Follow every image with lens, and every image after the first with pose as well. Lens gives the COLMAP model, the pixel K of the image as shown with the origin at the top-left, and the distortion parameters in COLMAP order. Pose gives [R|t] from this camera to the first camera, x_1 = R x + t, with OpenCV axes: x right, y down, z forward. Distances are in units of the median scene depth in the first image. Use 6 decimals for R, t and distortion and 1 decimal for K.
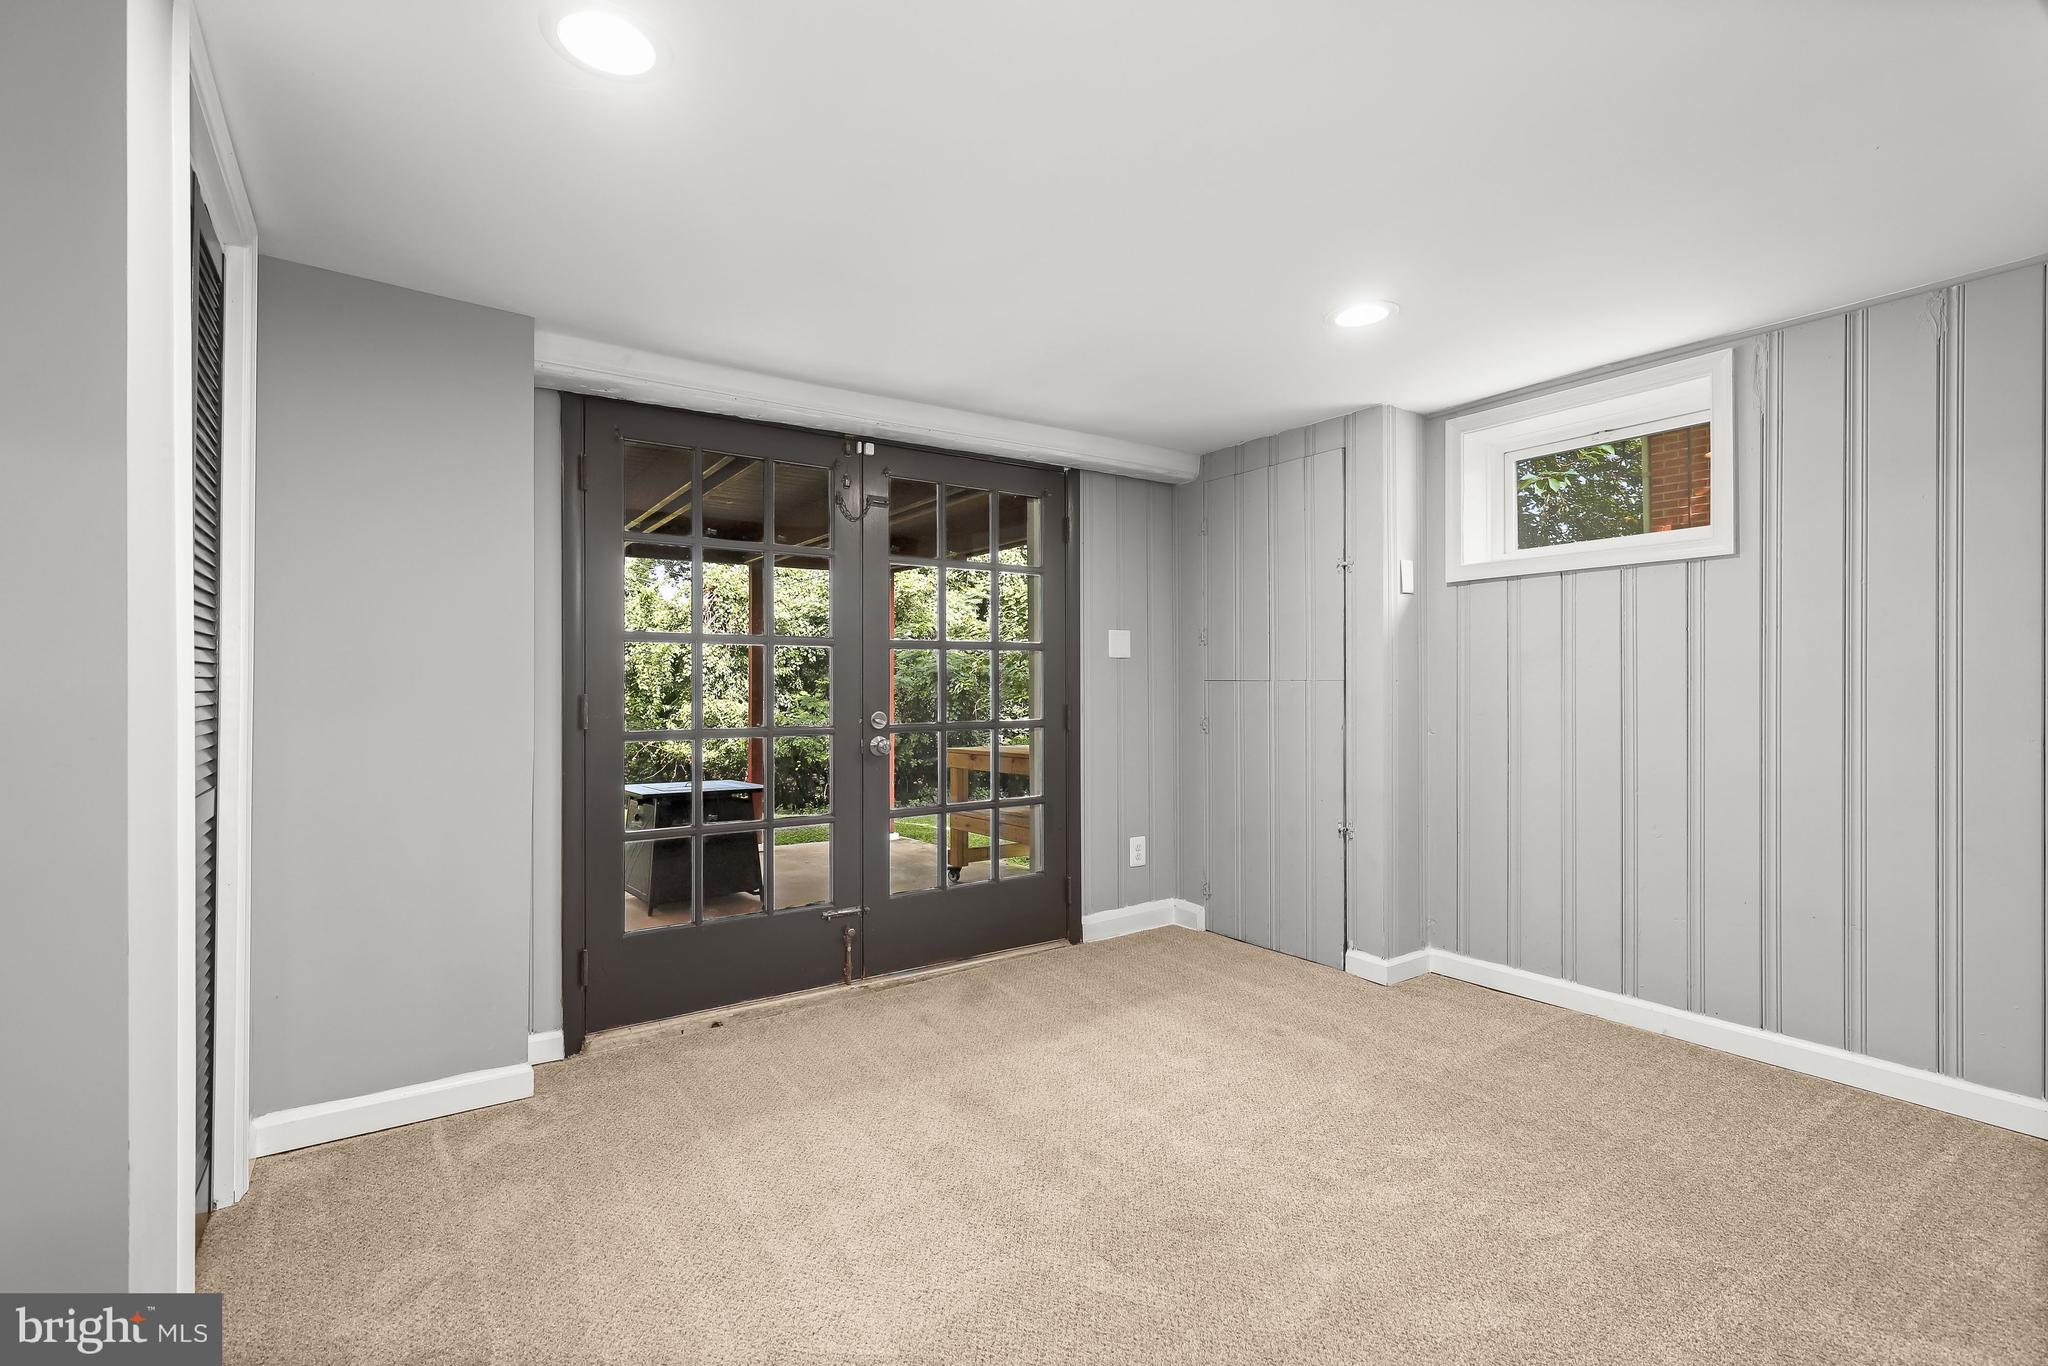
lens RADIAL K [[932.5, 0, 1030.4], [0, 932.5, 692.5], [0, 0, 1]] dist [0.002567, 0.000465]
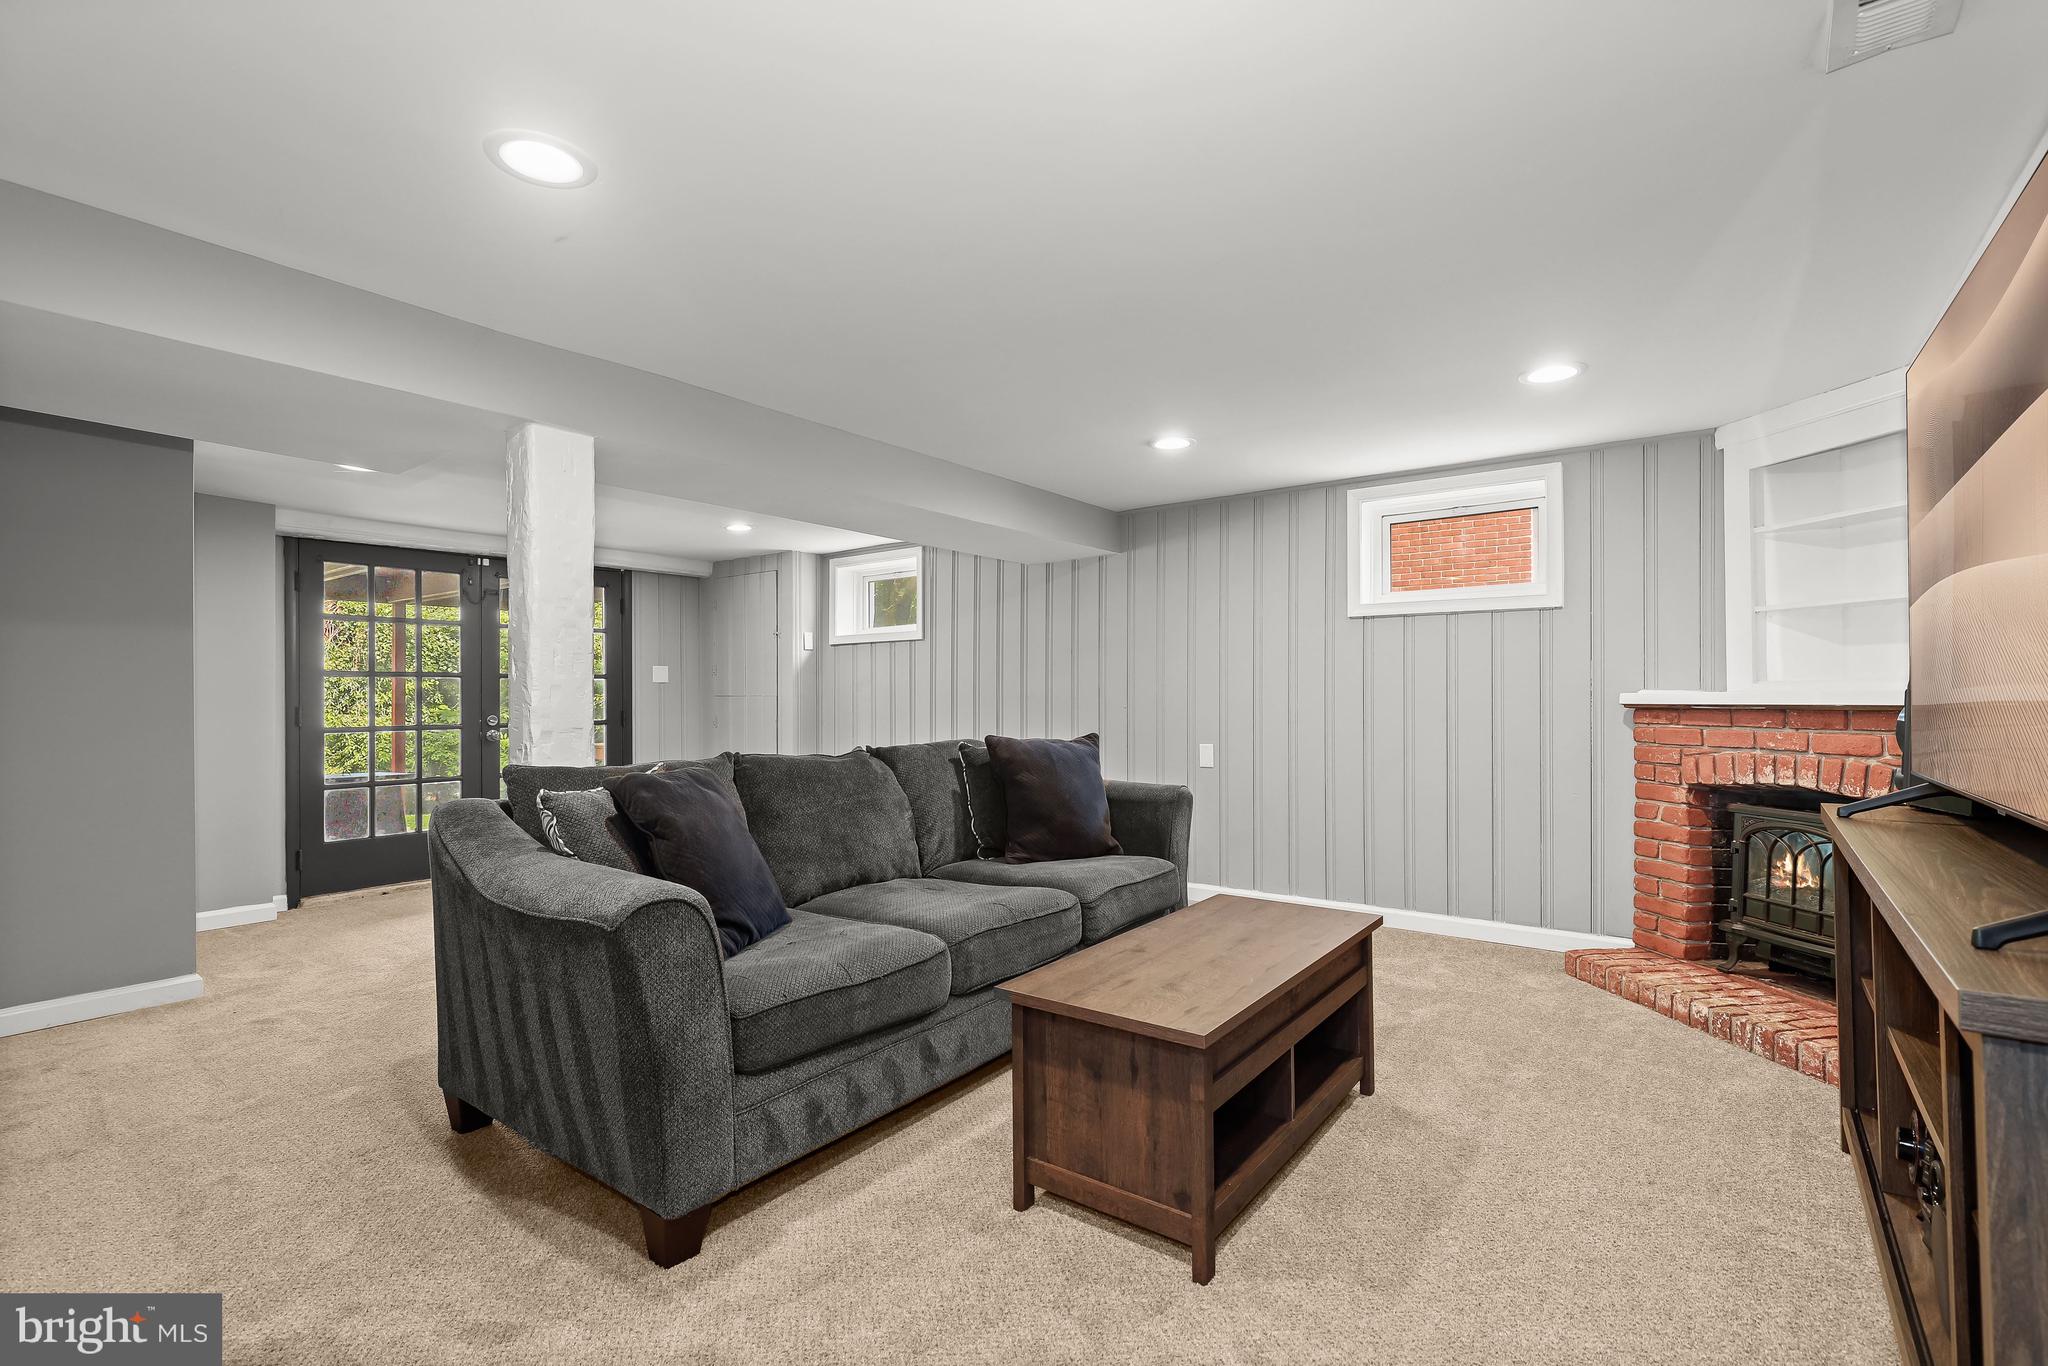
lens RADIAL K [[932.5, 0, 1030.4], [0, 932.5, 692.5], [0, 0, 1]] dist [0.002567, 0.000465]
pose [[0.948474, -0.004667, 0.316819, 0.230723], [0.008394, 0.999911, -0.010401, 0.004054], [-0.316742, 0.012524, 0.948429, -0.935040]]
